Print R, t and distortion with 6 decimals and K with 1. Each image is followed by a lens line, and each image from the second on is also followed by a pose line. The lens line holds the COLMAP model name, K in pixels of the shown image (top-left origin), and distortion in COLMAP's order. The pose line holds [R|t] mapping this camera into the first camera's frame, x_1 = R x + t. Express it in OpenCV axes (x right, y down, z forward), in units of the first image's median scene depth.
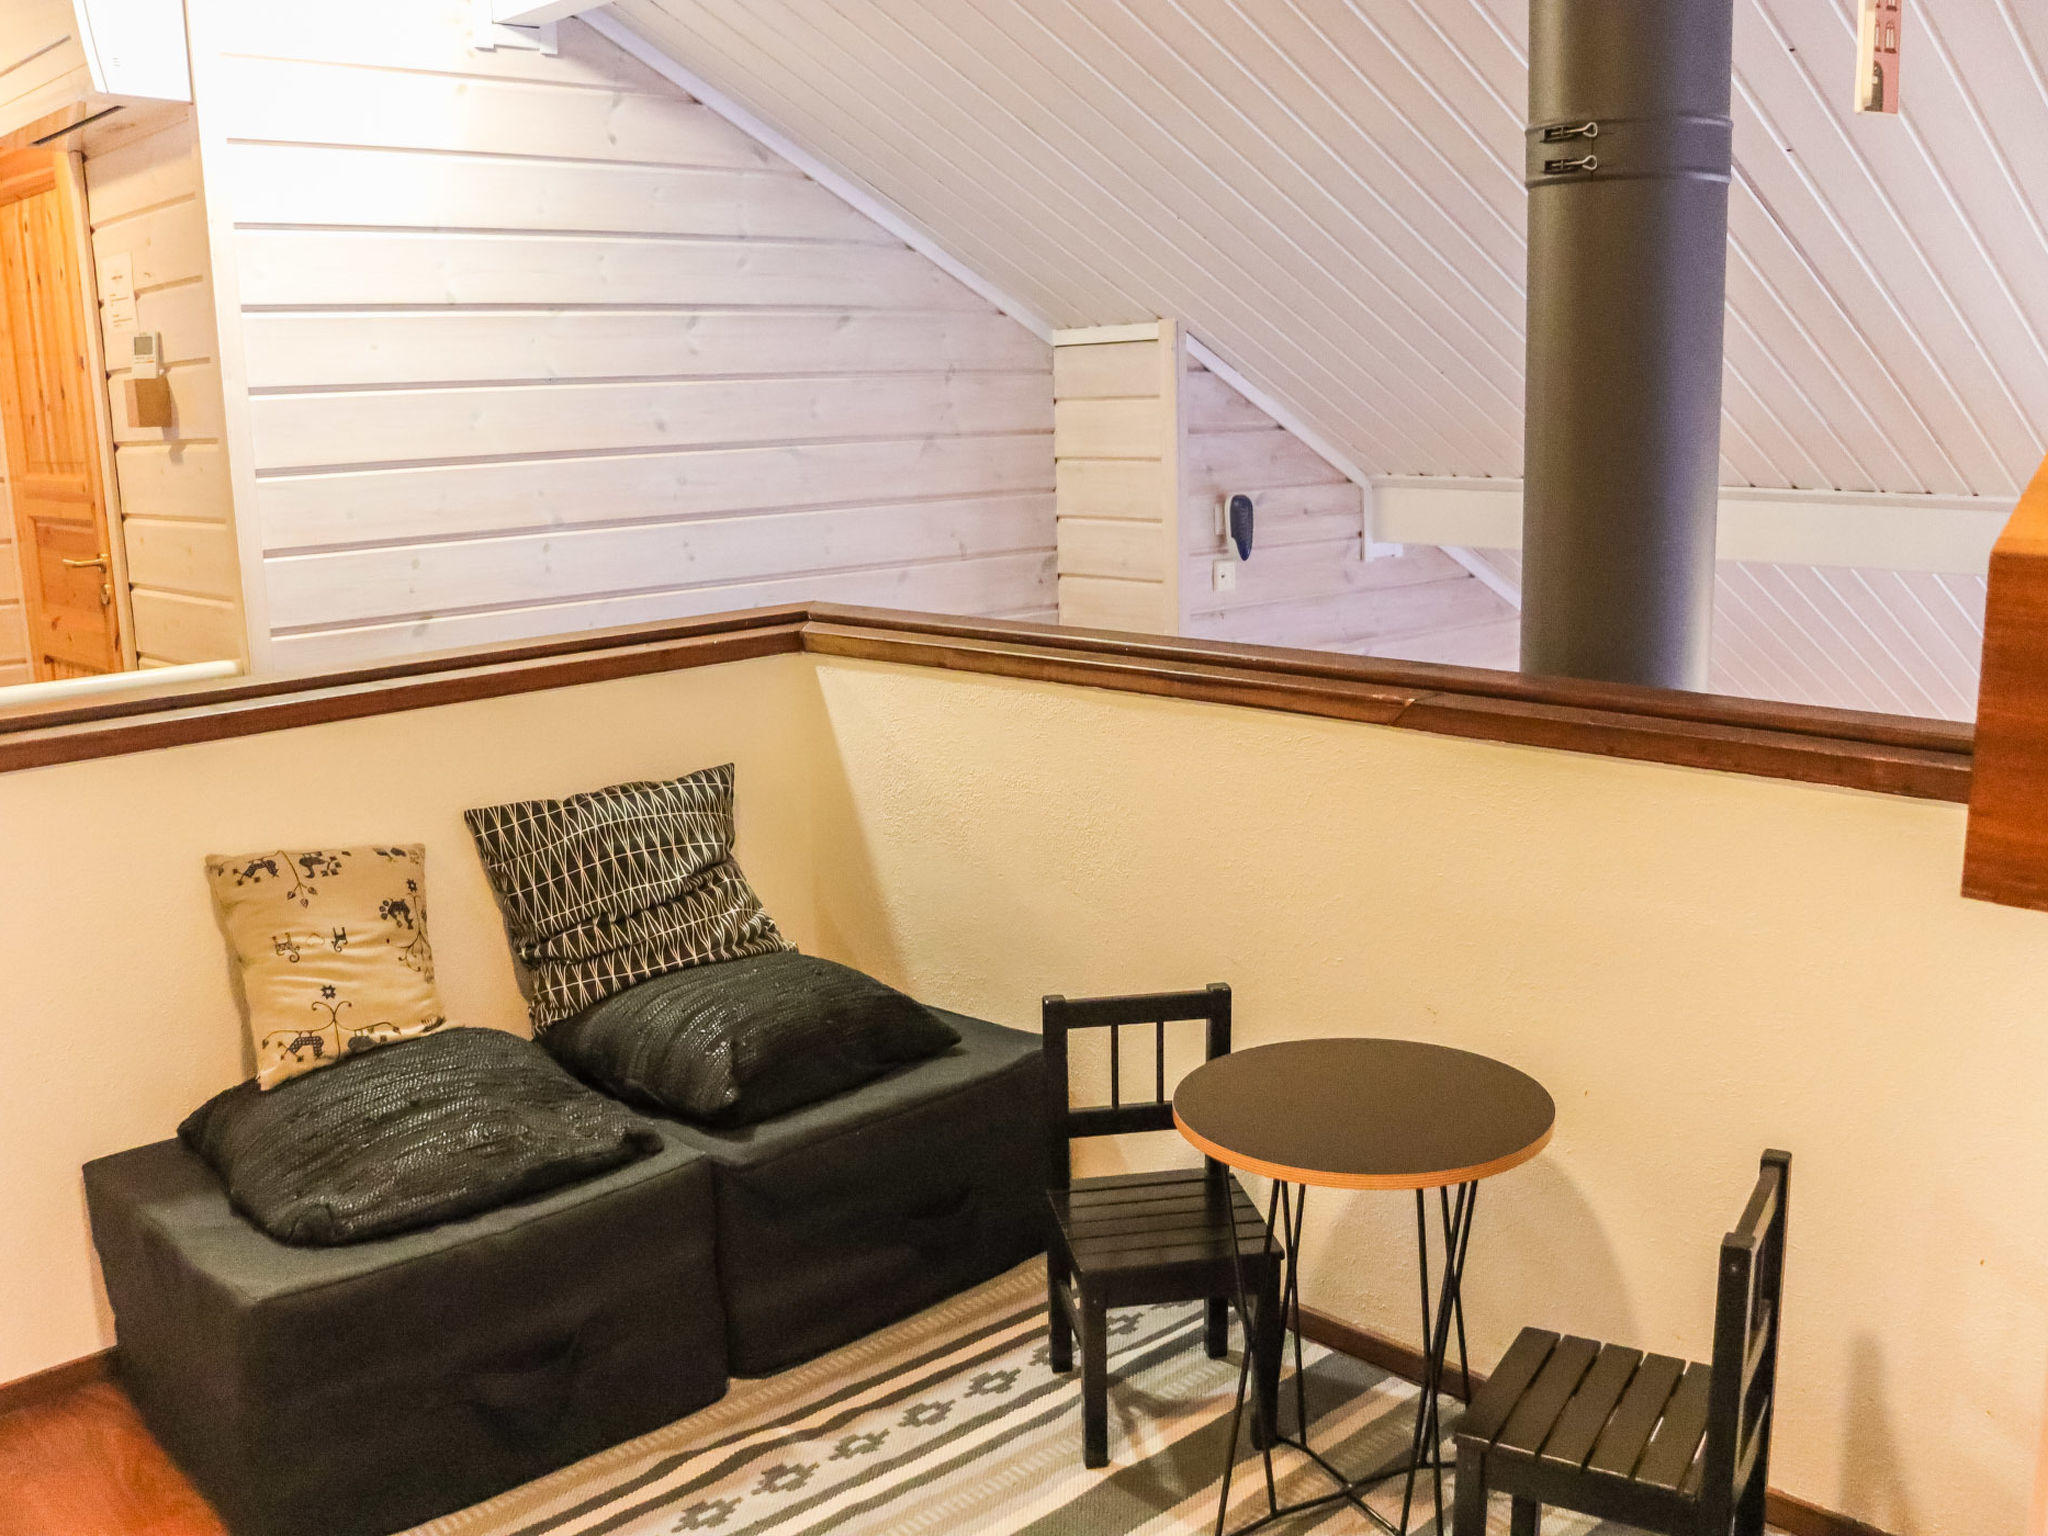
lens RADIAL K [[1922.2, 0, 1018.7], [0, 1922.2, 776.3], [0, 0, 1]] dist [-0.143312, 0.157999]
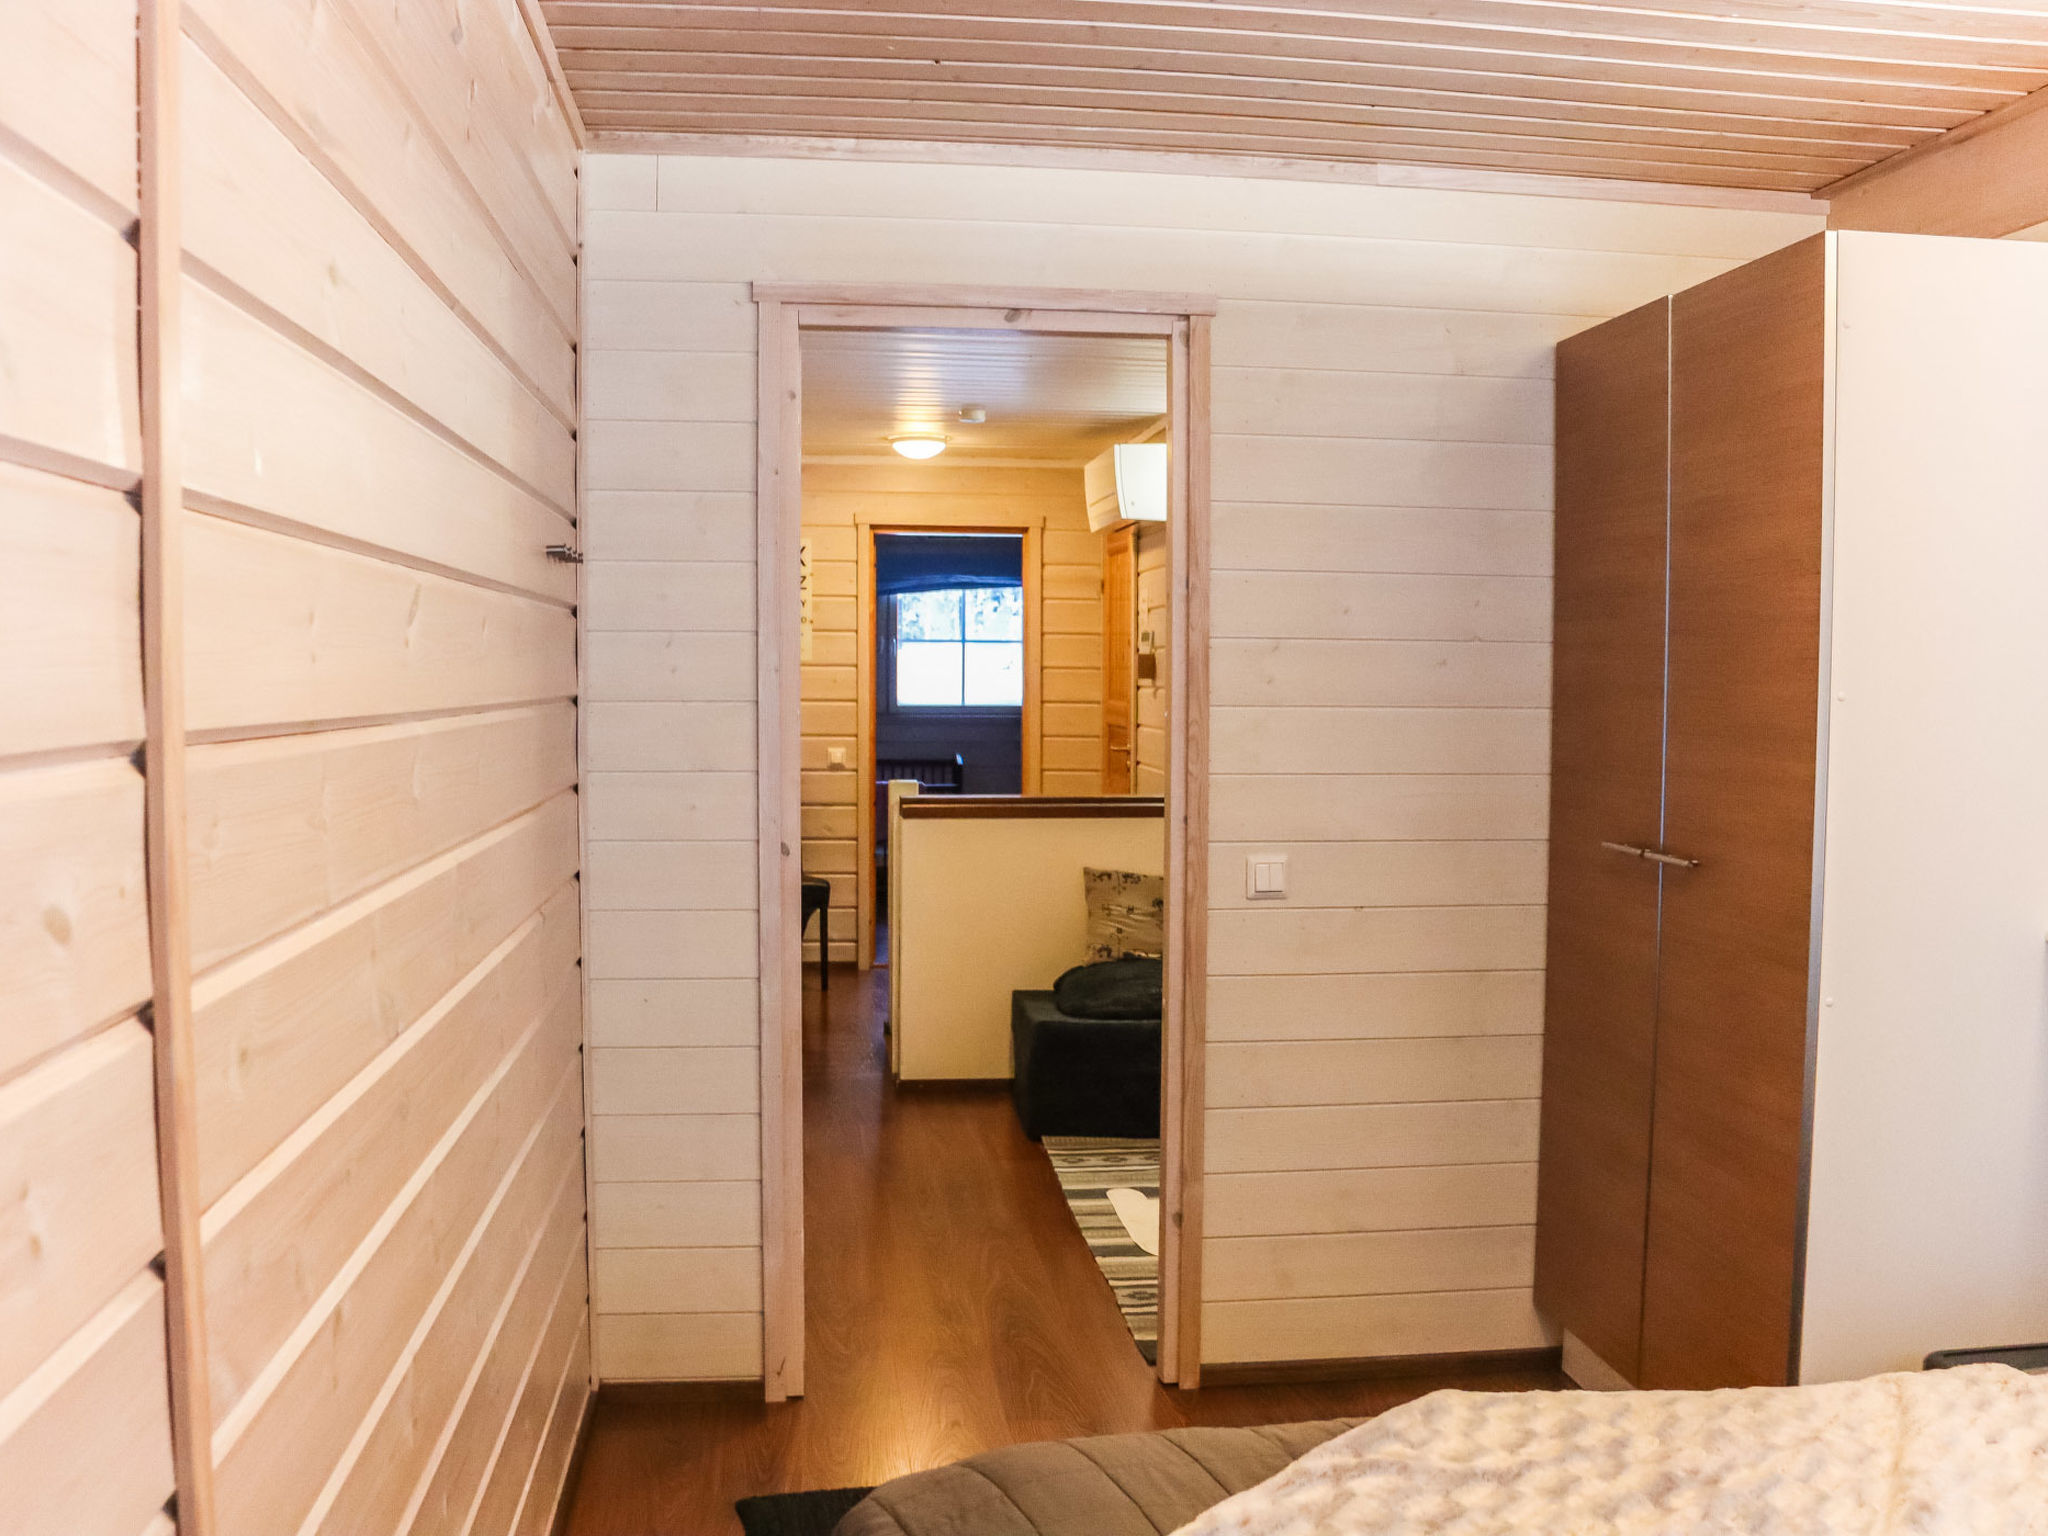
lens RADIAL K [[1922.2, 0, 1018.7], [0, 1922.2, 776.3], [0, 0, 1]] dist [-0.143312, 0.157999]
pose [[0.806259, 0.062735, -0.588227, 0.851722], [-0.140938, 0.986099, -0.088009, 0.147547], [0.574529, 0.153862, 0.803893, -0.913741]]
